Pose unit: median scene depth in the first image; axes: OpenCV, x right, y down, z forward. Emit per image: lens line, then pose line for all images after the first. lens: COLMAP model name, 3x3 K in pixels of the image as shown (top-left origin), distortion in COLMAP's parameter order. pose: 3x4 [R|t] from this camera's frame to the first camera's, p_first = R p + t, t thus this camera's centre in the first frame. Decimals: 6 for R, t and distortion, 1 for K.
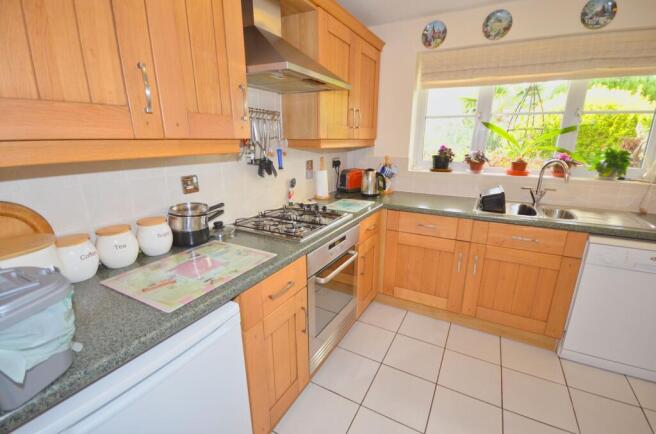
lens RADIAL K [[287.4, 0, 327.7], [0, 287.4, 218.6], [0, 0, 1]] dist [0.030770, -0.023195]
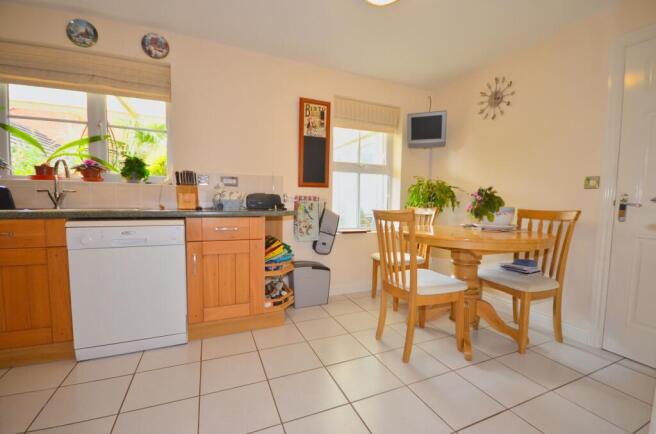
lens RADIAL K [[287.4, 0, 327.7], [0, 287.4, 218.6], [0, 0, 1]] dist [0.030770, -0.023195]
pose [[0.618106, -0.057007, 0.784025, 0.600098], [0.209940, 0.973112, -0.094756, 0.293539], [-0.757542, 0.223167, 0.613454, -0.258195]]
